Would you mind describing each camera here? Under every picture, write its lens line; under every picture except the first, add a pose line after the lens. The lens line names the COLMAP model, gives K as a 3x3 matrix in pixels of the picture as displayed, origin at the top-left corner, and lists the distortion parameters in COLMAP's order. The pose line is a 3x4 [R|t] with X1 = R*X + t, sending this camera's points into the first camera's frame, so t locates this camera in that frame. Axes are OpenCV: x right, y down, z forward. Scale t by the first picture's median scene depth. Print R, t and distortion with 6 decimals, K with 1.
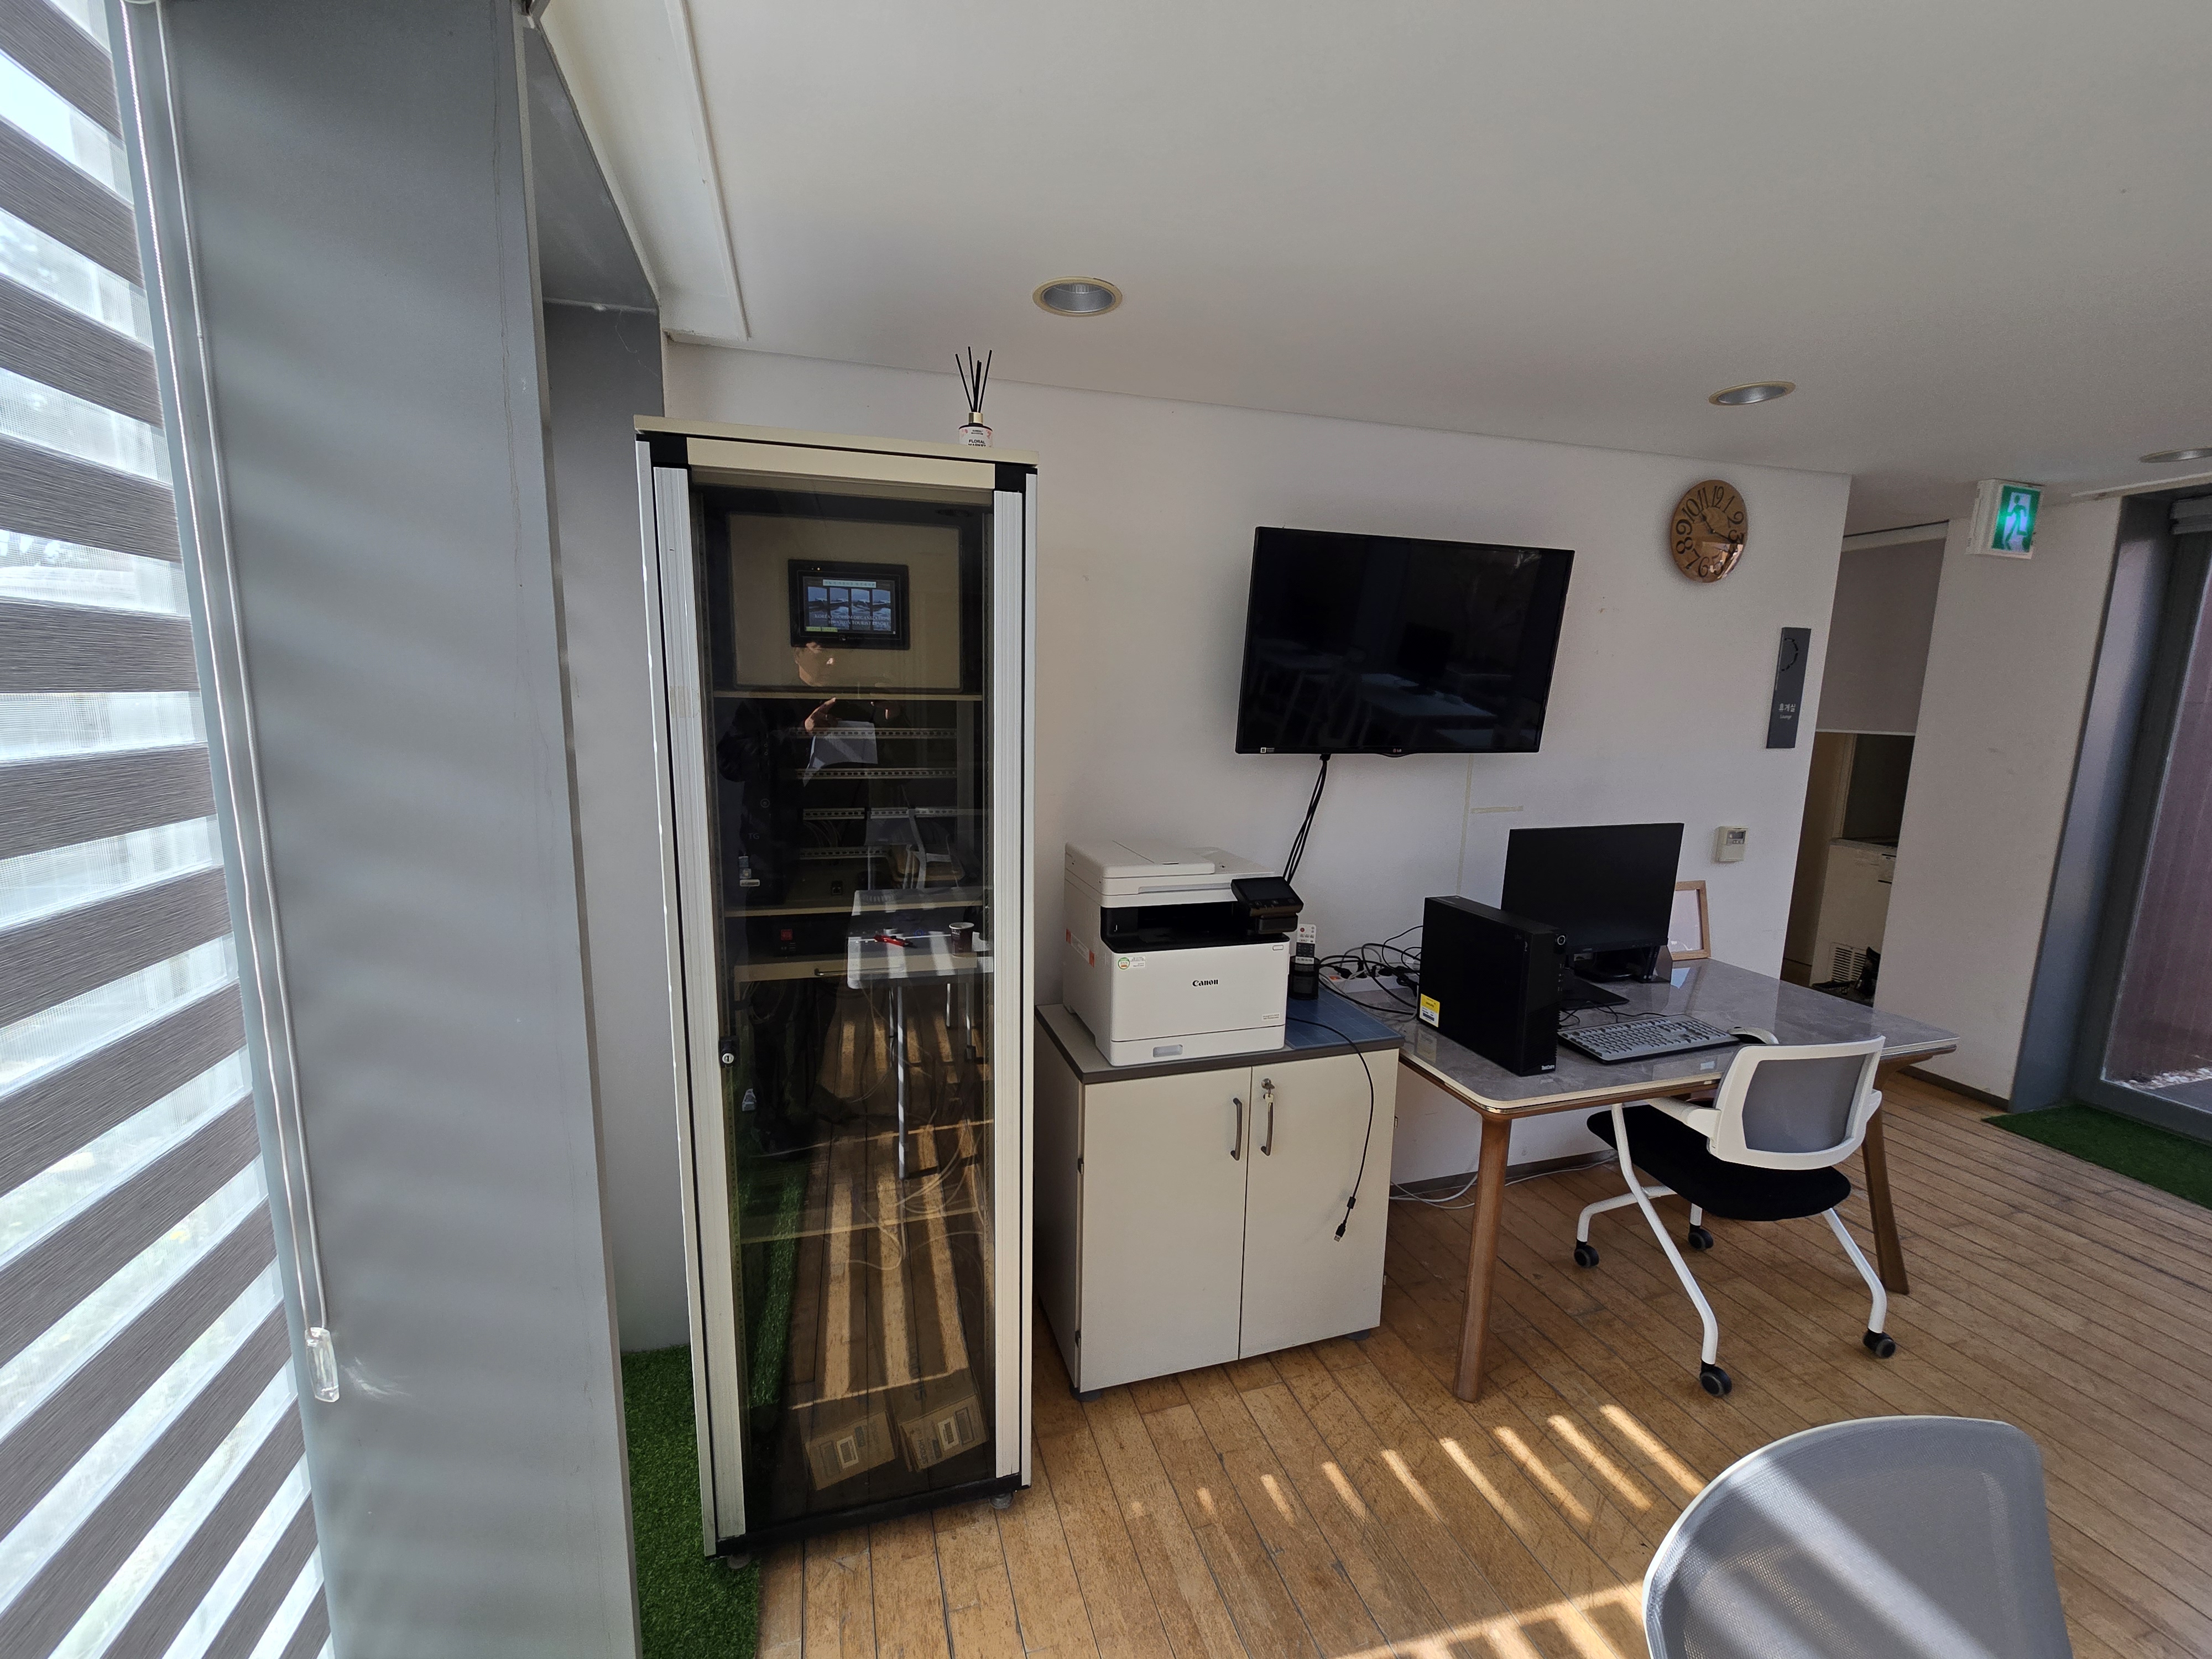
lens RADIAL K [[904.5, 0, 1095.6], [0, 904.5, 835.5], [0, 0, 1]] dist [0.002908, 0.000204]
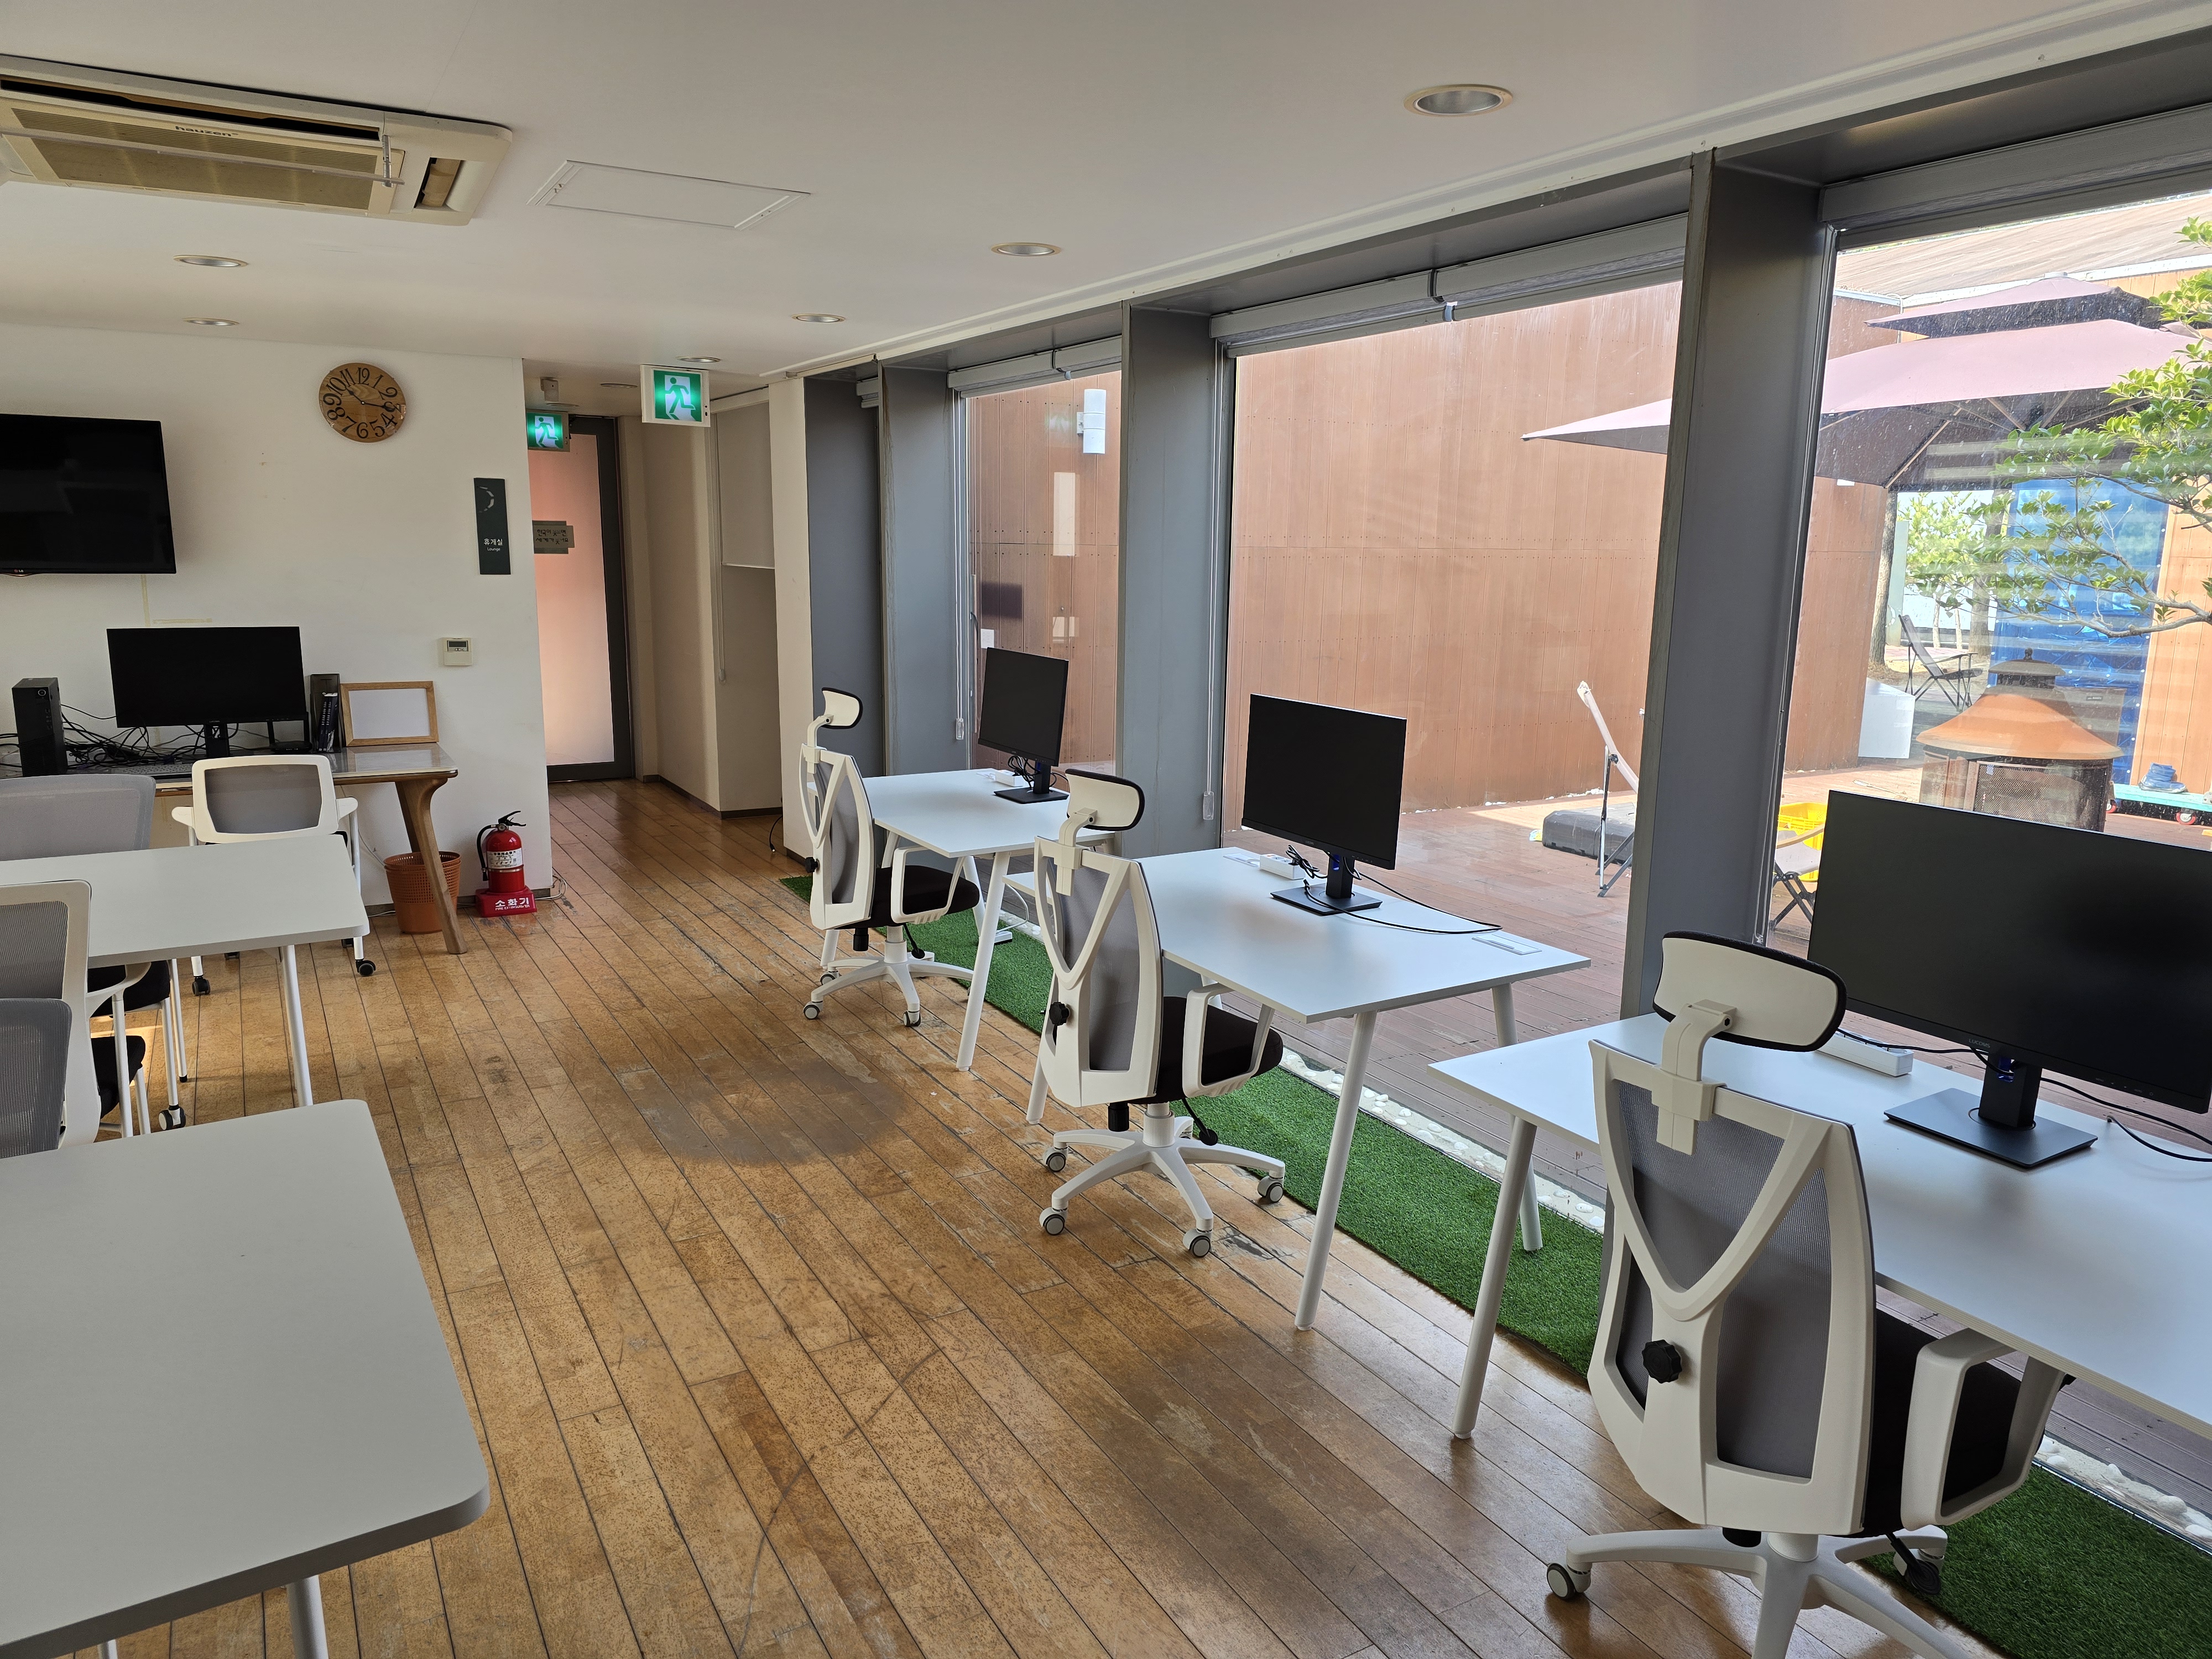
lens RADIAL K [[1450.3, 0, 1111.8], [0, 1450.3, 826.0], [0, 0, 1]] dist [0.006196, 0.000646]
pose [[0.968140, -0.045735, 0.246198, 1.085183], [0.036809, 0.998492, 0.040737, 0.204075], [-0.247689, -0.030376, 0.968363, -1.186998]]
